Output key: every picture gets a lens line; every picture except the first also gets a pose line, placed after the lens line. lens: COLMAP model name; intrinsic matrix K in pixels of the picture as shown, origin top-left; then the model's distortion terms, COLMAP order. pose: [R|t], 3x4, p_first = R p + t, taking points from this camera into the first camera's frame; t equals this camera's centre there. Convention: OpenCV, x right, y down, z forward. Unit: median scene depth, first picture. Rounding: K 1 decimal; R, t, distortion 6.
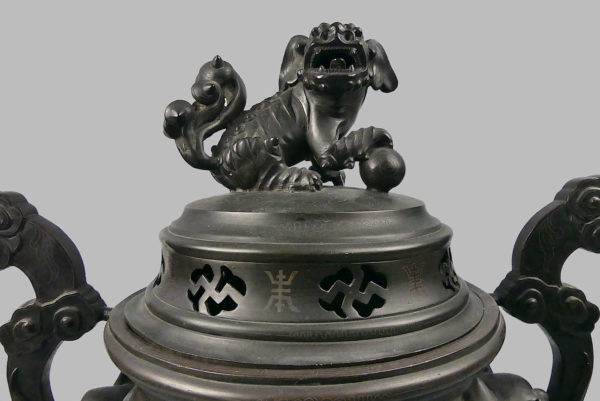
lens RADIAL K [[490.2, 0, 304.8], [0, 490.2, 188.8], [0, 0, 1]] dist [-0.003441, -0.003844]
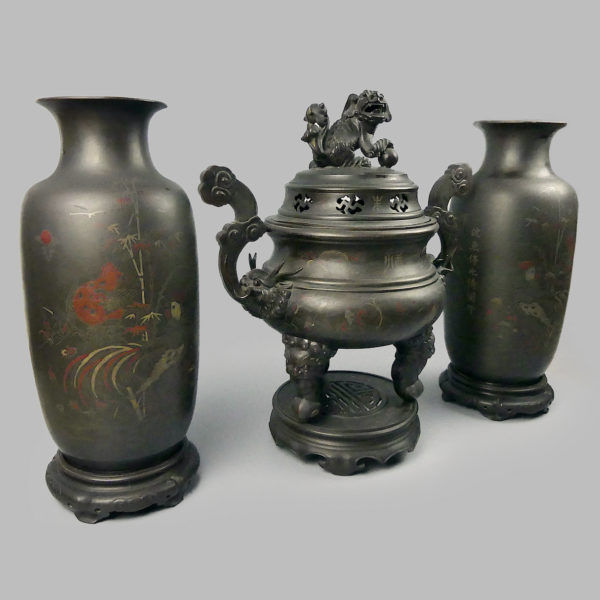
lens RADIAL K [[661.3, 0, 297.4], [0, 661.3, 297.3], [0, 0, 1]] dist [-0.068071, 0.000000]
pose [[0.908087, -0.075721, 0.411878, -1.525544], [0.005390, 0.985549, 0.169303, 0.078084], [-0.418746, -0.151522, 0.895373, -1.646180]]
